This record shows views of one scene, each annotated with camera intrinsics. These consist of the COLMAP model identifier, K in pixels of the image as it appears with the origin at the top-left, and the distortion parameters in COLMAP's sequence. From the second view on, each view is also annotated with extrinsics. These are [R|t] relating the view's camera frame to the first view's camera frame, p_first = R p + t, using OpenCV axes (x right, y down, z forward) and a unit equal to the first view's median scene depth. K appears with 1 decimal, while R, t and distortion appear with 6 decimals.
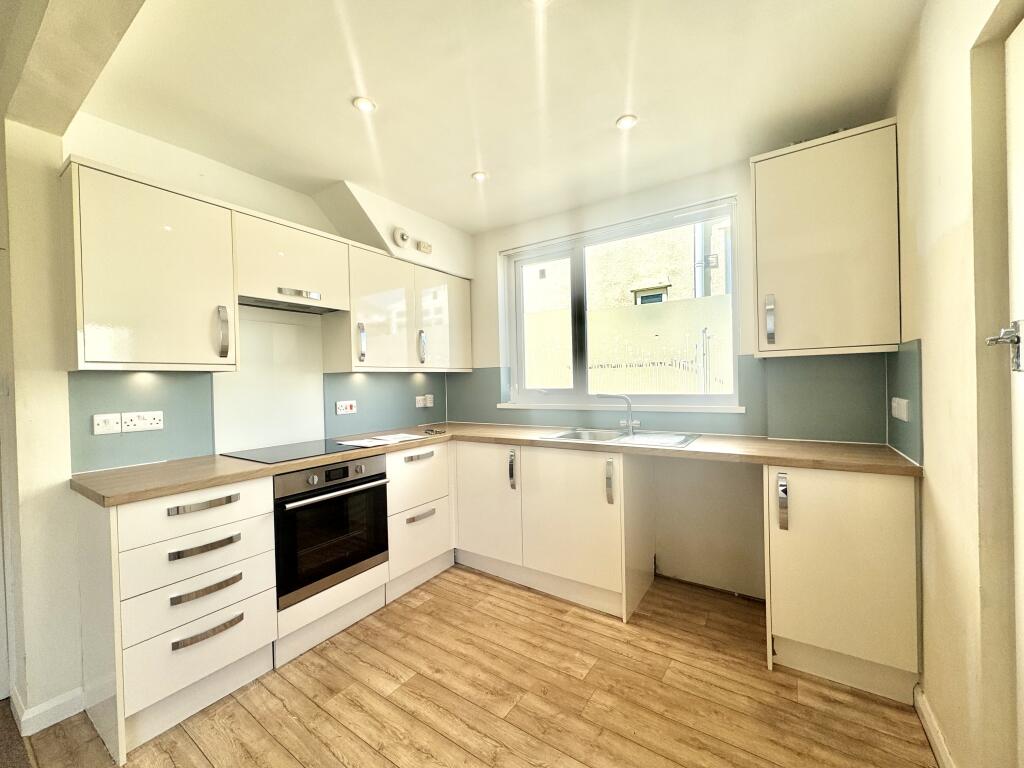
lens RADIAL K [[409.2, 0, 511.9], [0, 409.2, 383.1], [0, 0, 1]] dist [0.001153, 0.000147]
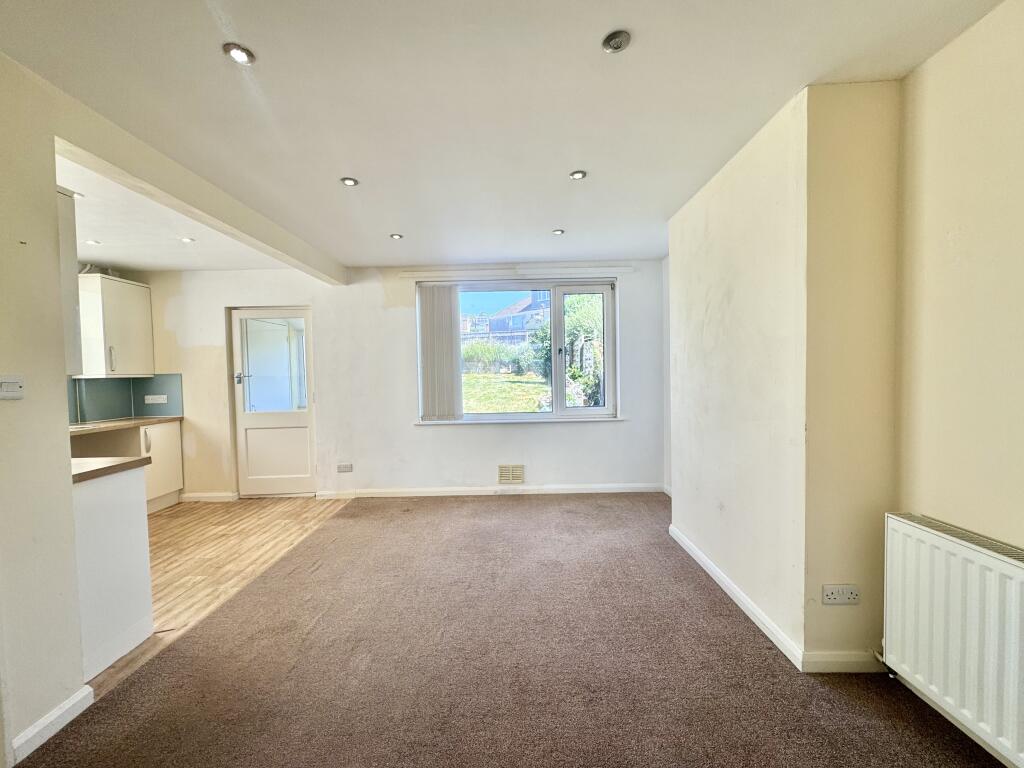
lens RADIAL K [[409.2, 0, 511.6], [0, 409.2, 385.7], [0, 0, 1]] dist [0.001153, 0.000147]
pose [[-0.544727, 0.007607, 0.838579, -2.788838], [0.041274, 0.998990, 0.017749, 0.043176], [-0.837597, 0.044280, -0.544491, 0.845851]]
